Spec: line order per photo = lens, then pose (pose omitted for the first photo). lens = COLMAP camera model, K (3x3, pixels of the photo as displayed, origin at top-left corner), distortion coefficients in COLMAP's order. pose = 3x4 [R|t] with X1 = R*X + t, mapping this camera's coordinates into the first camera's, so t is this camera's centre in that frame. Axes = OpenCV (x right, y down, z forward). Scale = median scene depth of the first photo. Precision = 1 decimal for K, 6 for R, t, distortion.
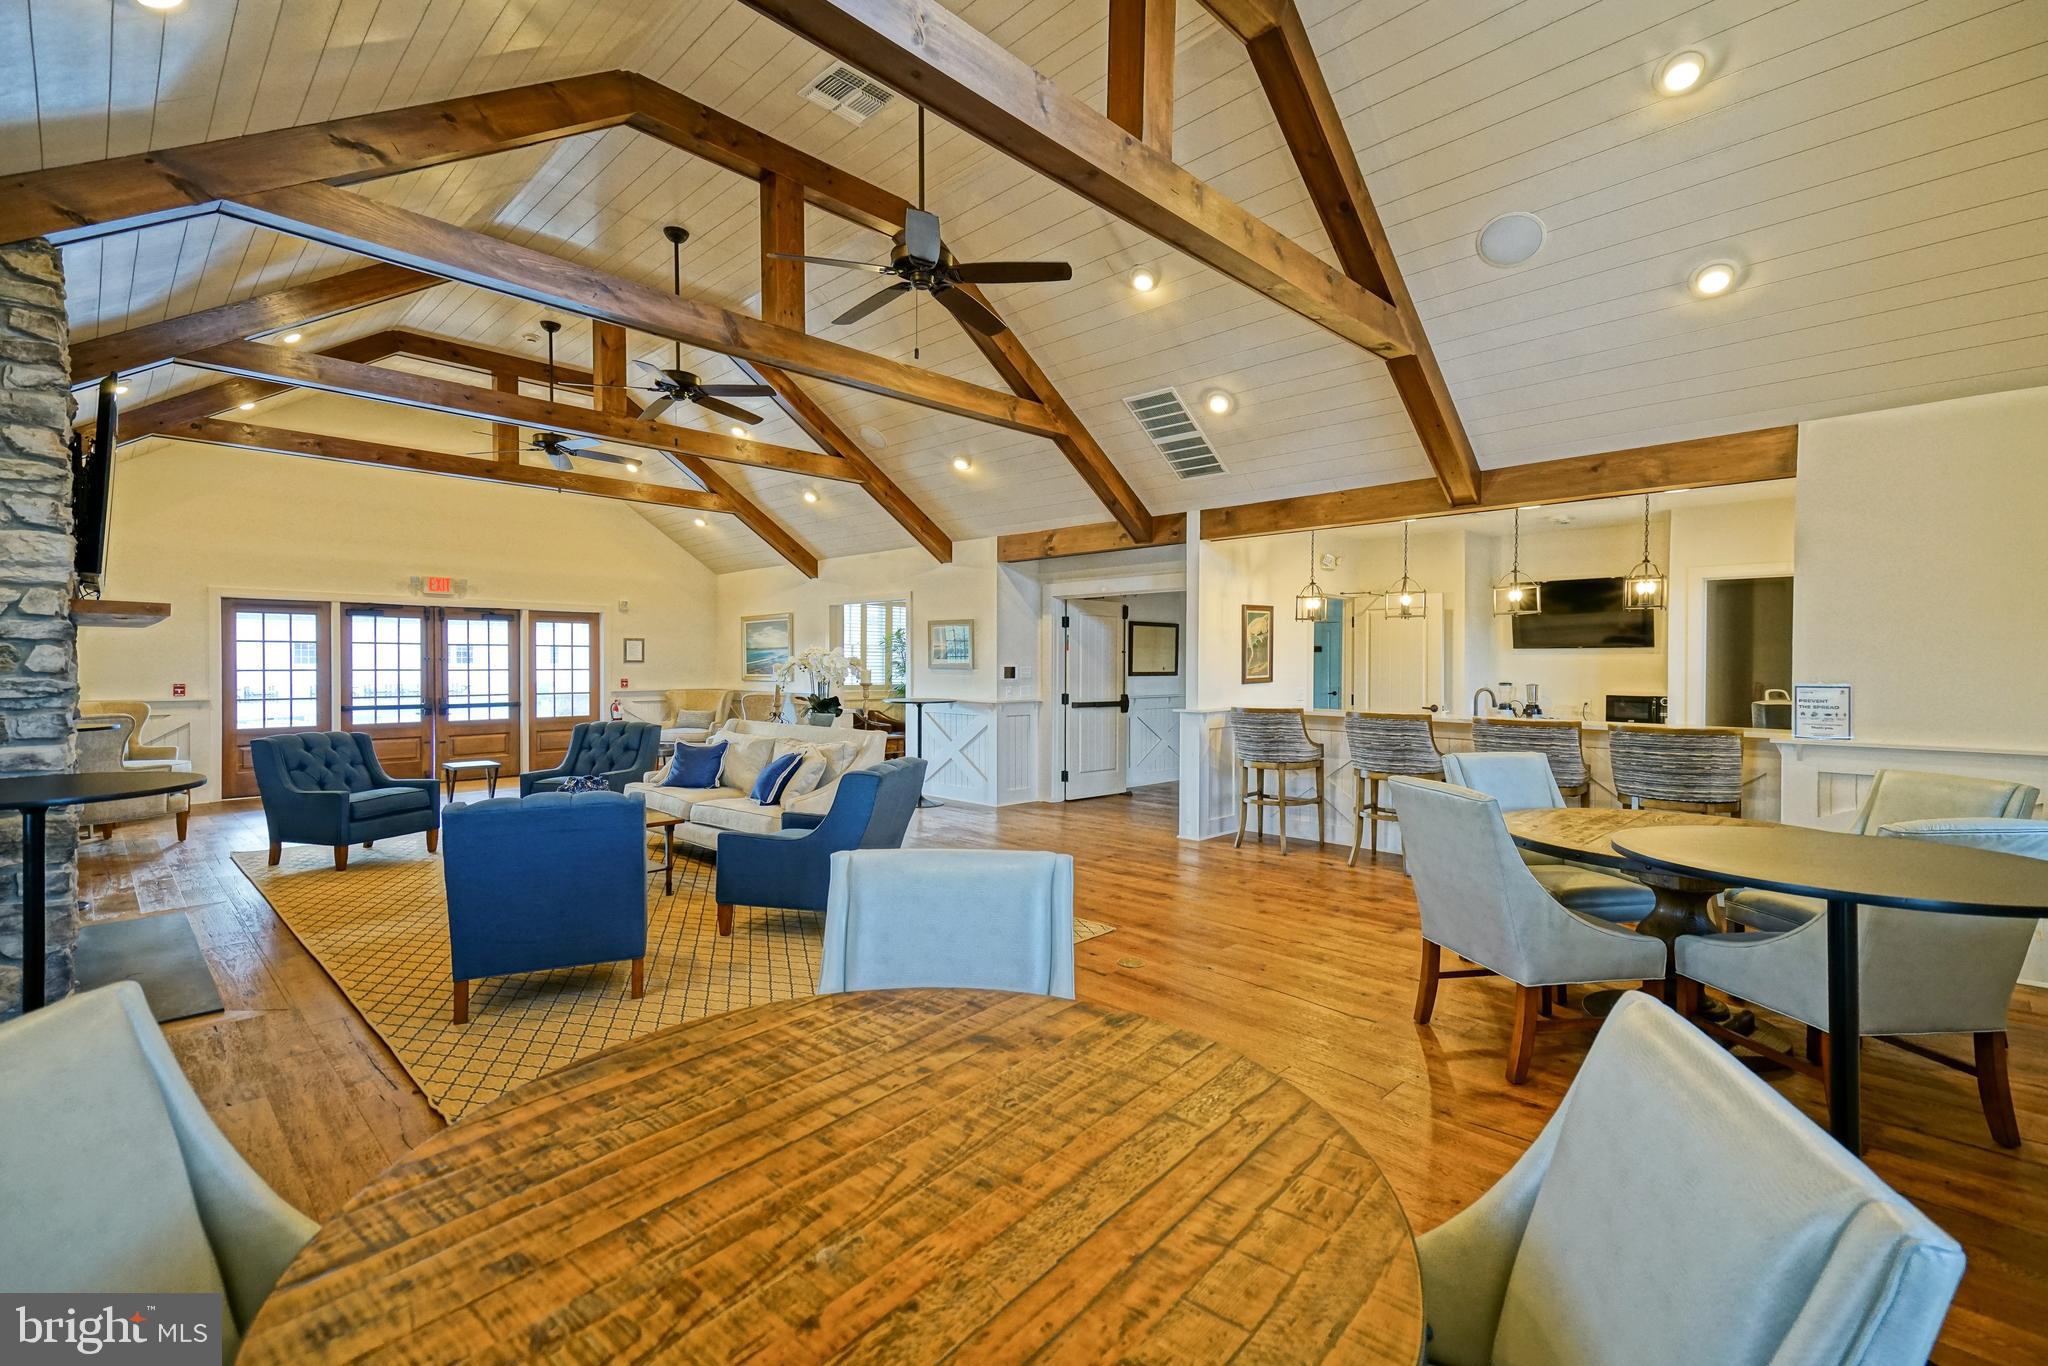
lens RADIAL K [[901.8, 0, 1017.9], [0, 901.8, 672.4], [0, 0, 1]] dist [0.000924, 0.000096]
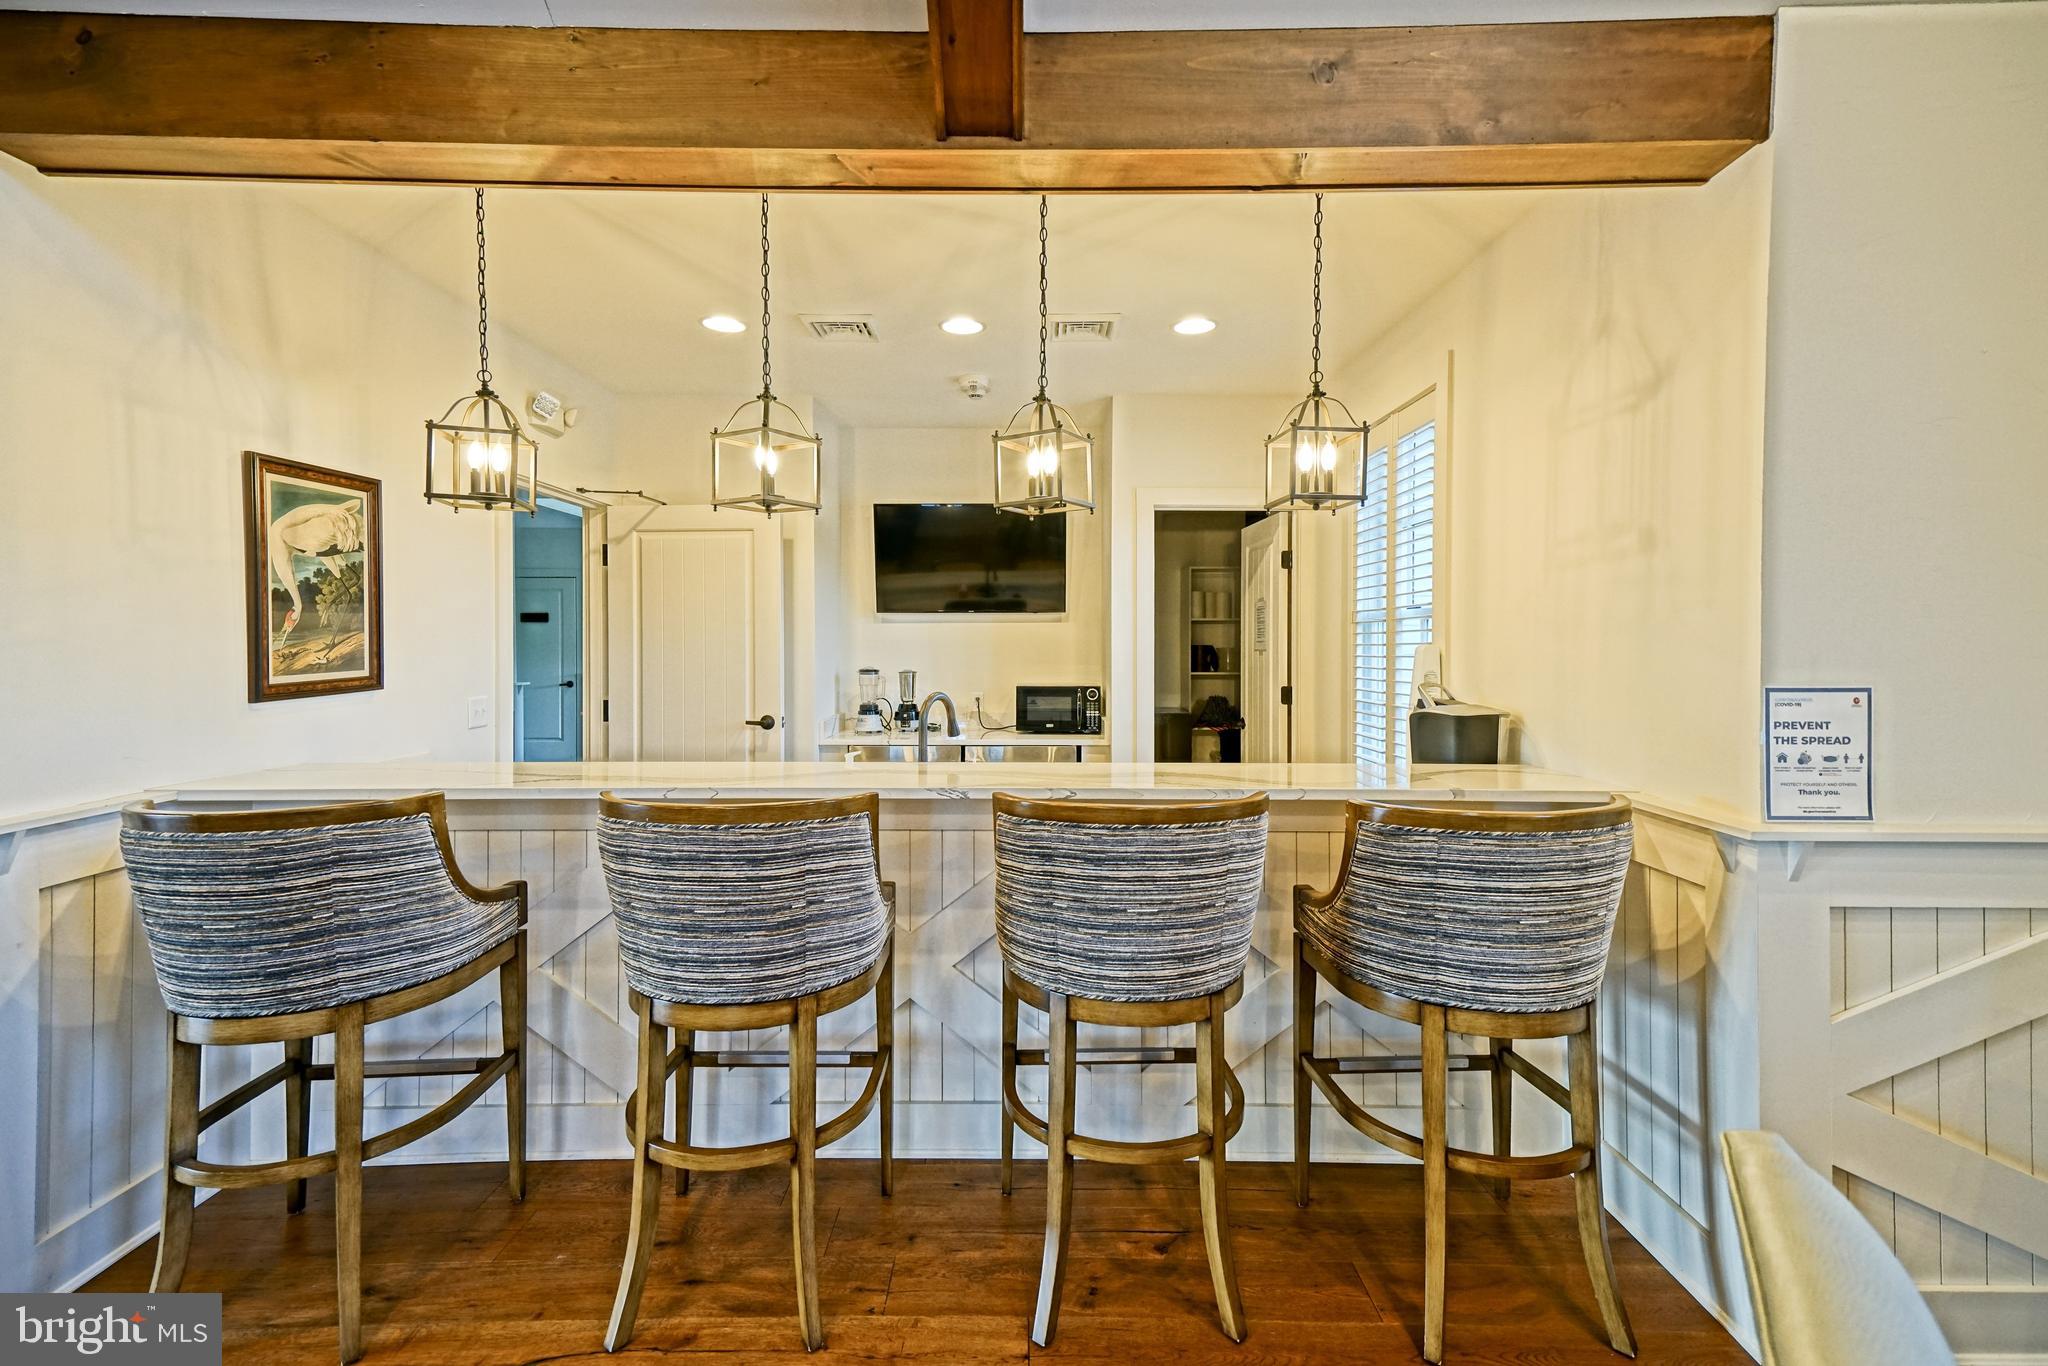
lens RADIAL K [[967.9, 0, 1021.6], [0, 967.9, 644.9], [0, 0, 1]] dist [0.058008, -0.000064]
pose [[0.718833, -0.009112, 0.695123, 0.199348], [0.011745, 0.999931, 0.000962, -0.004731], [-0.695083, 0.007473, 0.718890, 0.559374]]
